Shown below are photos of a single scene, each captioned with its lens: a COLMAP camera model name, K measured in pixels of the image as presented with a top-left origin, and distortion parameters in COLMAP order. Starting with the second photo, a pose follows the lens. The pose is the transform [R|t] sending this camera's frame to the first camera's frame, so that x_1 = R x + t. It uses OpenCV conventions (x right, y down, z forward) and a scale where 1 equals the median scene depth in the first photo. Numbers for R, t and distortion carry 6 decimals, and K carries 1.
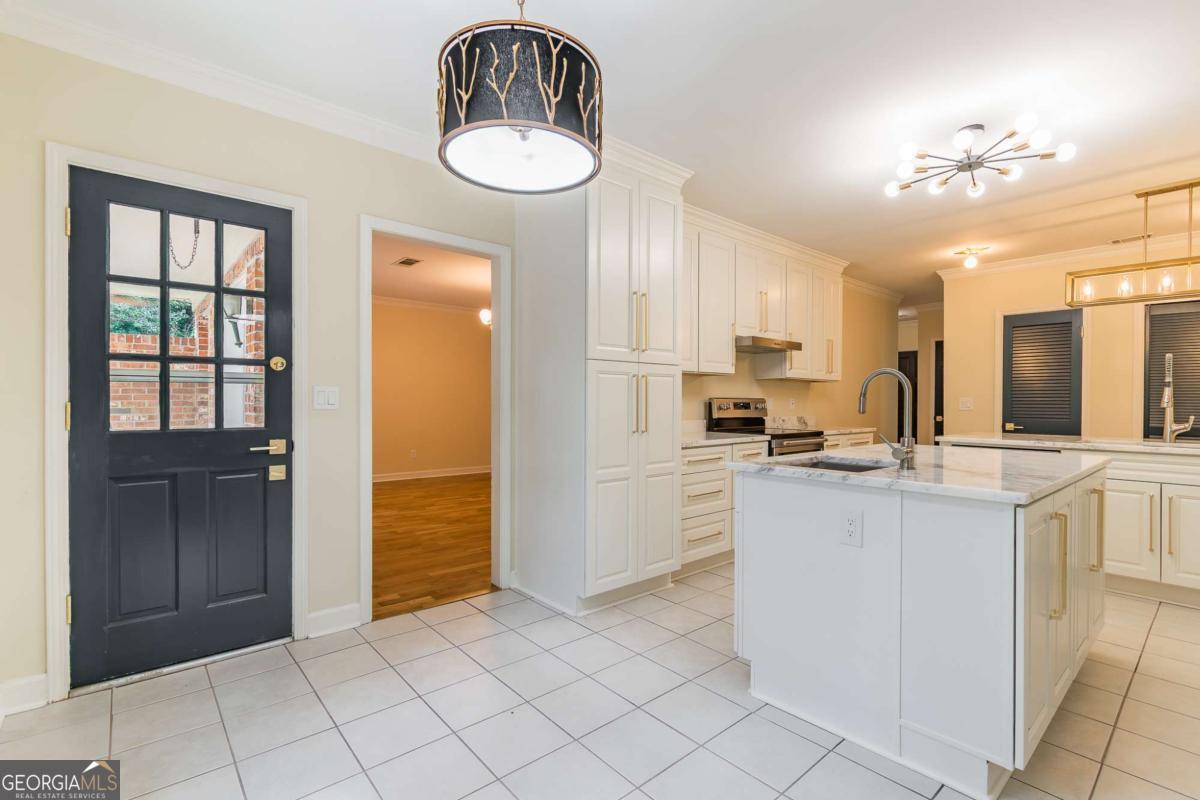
lens RADIAL K [[537.6, 0, 592.6], [0, 537.6, 402.4], [0, 0, 1]] dist [0.001018, -0.000779]
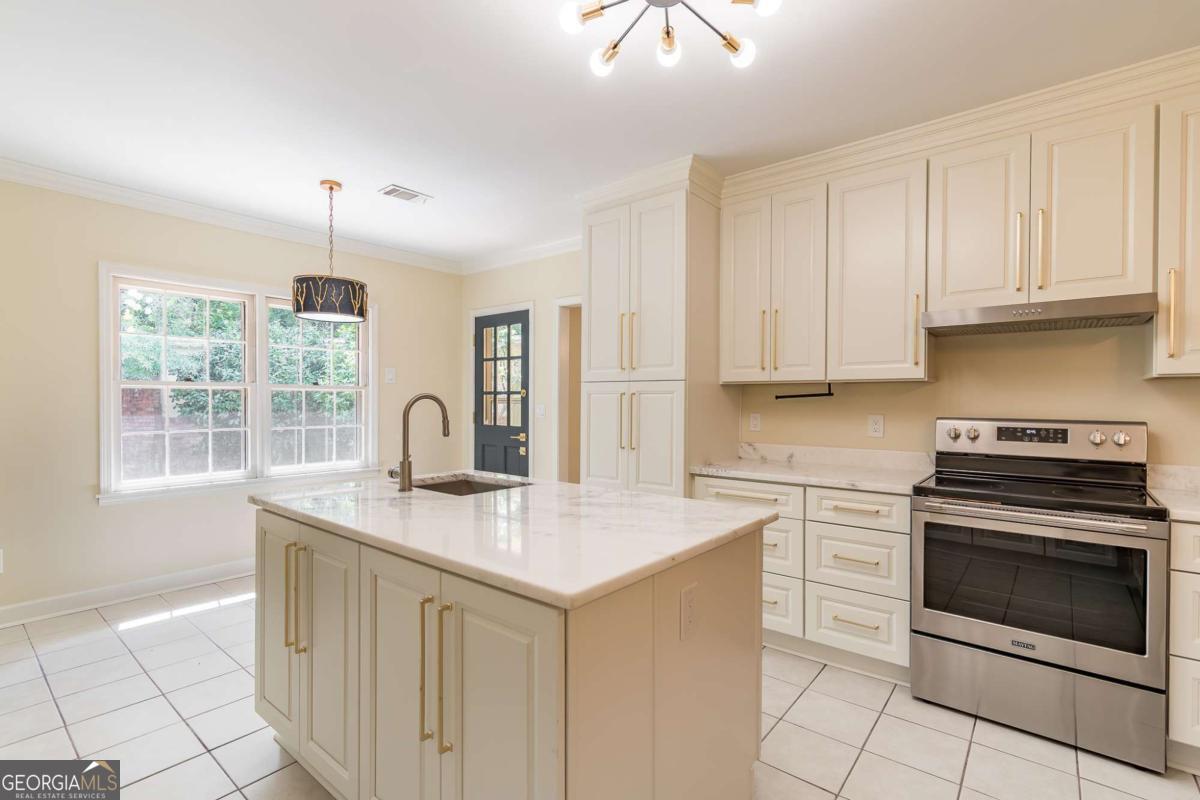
lens RADIAL K [[537.6, 0, 610.2], [0, 537.6, 400.3], [0, 0, 1]] dist [0.001018, -0.000779]
pose [[0.201073, -0.005799, -0.979559, 1.320112], [-0.010712, 0.999910, -0.008119, -0.034376], [0.979518, 0.012126, 0.200993, 0.921031]]
